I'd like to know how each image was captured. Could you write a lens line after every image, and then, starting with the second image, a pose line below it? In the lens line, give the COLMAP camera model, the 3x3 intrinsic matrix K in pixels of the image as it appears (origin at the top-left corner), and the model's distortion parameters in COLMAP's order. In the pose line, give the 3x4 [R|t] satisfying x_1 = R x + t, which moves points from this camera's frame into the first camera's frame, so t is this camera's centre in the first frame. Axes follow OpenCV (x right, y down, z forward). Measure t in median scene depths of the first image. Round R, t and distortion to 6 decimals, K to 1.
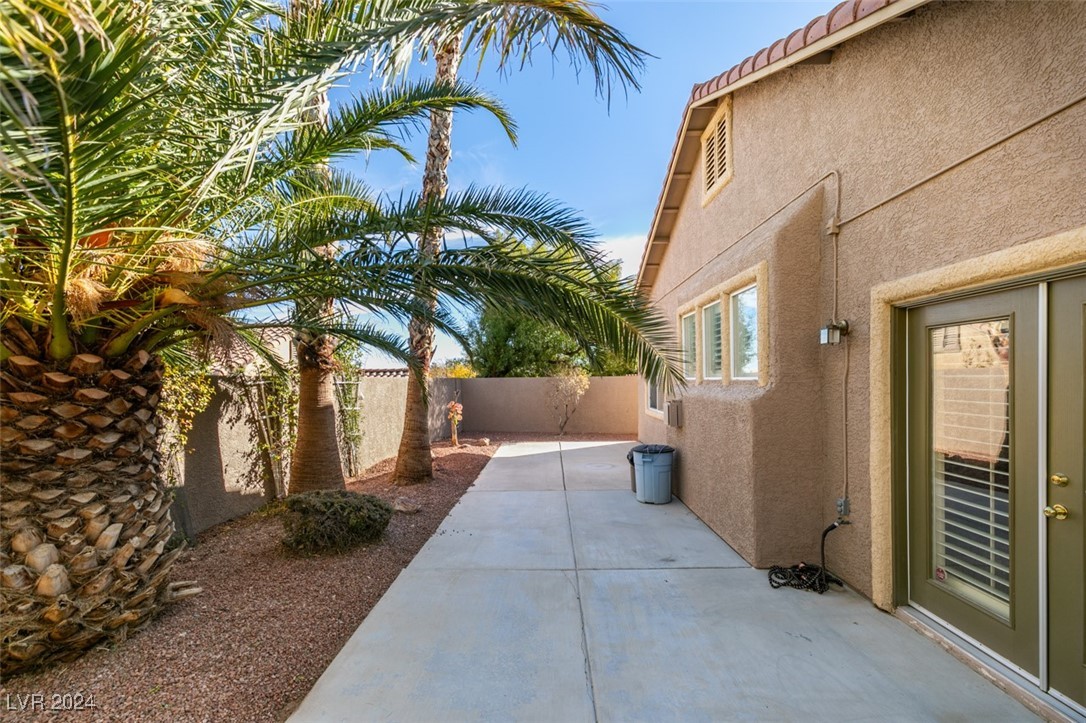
lens RADIAL K [[485.5, 0, 541.5], [0, 485.5, 365.4], [0, 0, 1]] dist [0.007025, -0.001375]
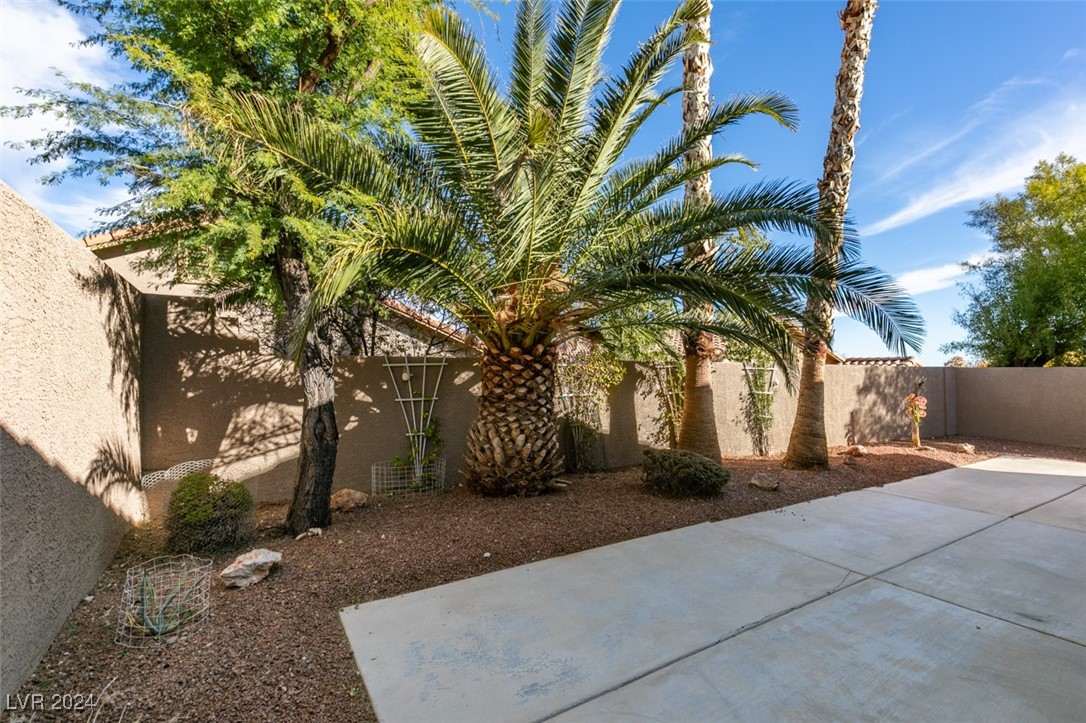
lens RADIAL K [[481.2, 0, 544.2], [0, 481.2, 332.8], [0, 0, 1]] dist [0.000056, -0.000429]
pose [[0.540036, -0.053215, -0.839958, 0.455689], [0.012342, 0.998393, -0.055317, 0.016411], [0.841552, 0.019506, 0.539824, 0.020083]]
